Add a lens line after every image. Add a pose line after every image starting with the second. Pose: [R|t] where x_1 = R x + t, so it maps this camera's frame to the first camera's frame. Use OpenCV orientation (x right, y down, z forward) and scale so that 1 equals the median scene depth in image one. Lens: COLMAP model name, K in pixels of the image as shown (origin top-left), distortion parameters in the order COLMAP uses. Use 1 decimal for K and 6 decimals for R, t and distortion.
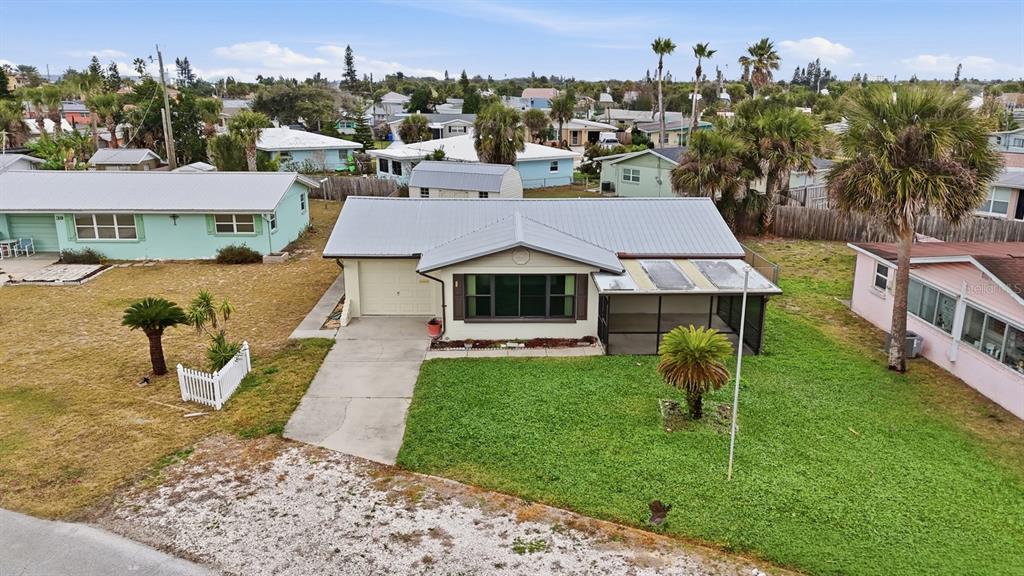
lens RADIAL K [[760.9, 0, 519.0], [0, 760.9, 286.8], [0, 0, 1]] dist [0.081766, -0.075885]
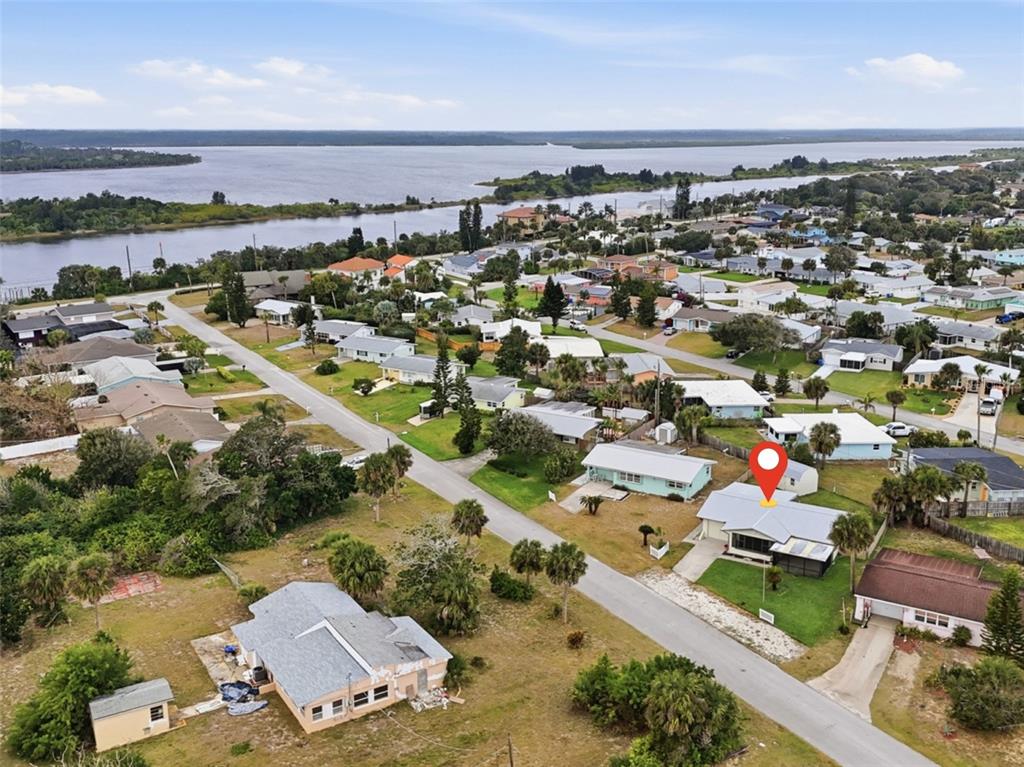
lens RADIAL K [[1024.5, 0, 514.3], [0, 1024.5, 376.8], [0, 0, 1]] dist [0.157288, -0.379431]
pose [[0.847905, 0.124969, -0.515208, 1.280981], [-0.134638, 0.990718, 0.018728, -0.617815], [0.512766, 0.053487, 0.856860, -3.189925]]
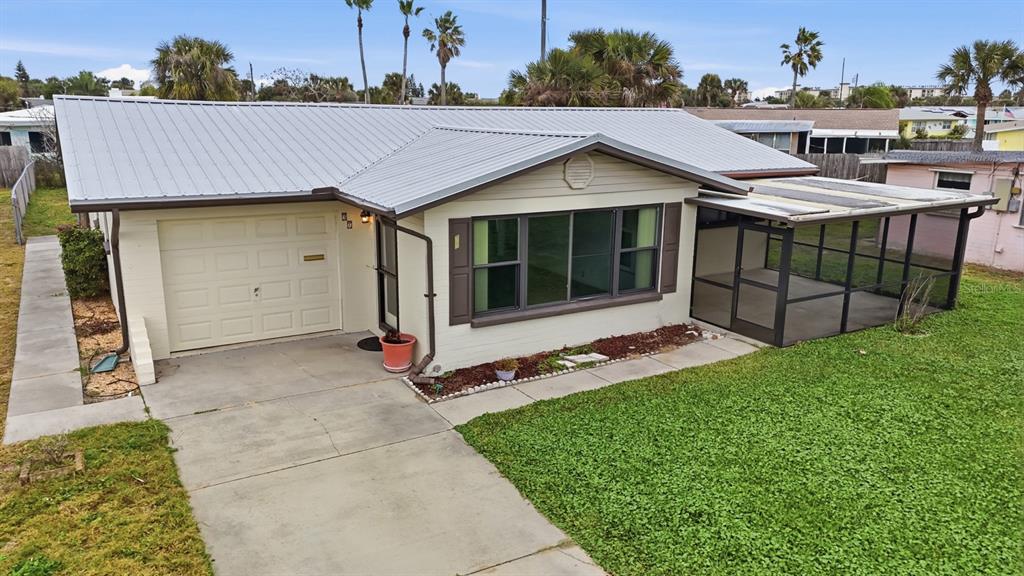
lens RADIAL K [[760.9, 0, 519.0], [0, 760.9, 286.8], [0, 0, 1]] dist [0.081766, -0.075885]
pose [[0.872274, -0.110490, 0.476372, -0.264601], [0.122181, 0.992487, 0.006476, 0.024084], [-0.473509, 0.052554, 0.879220, 0.599170]]
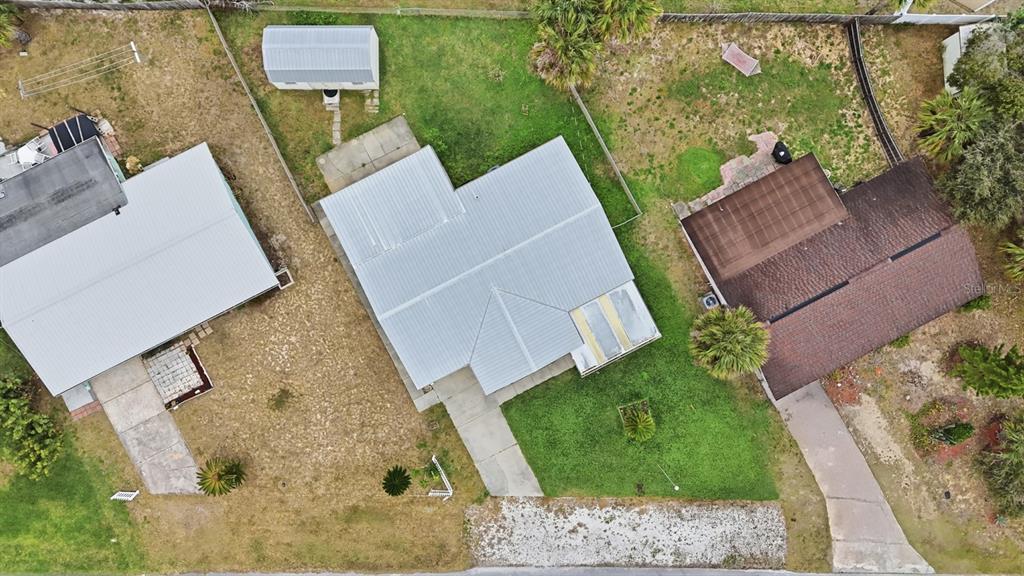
lens RADIAL K [[760.9, 0, 519.0], [0, 760.9, 286.8], [0, 0, 1]] dist [0.081766, -0.075885]
pose [[0.900343, -0.433703, 0.035839, -0.012320], [0.073619, 0.232961, 0.969696, -1.859585], [-0.428909, -0.870420, 0.241674, 0.727877]]
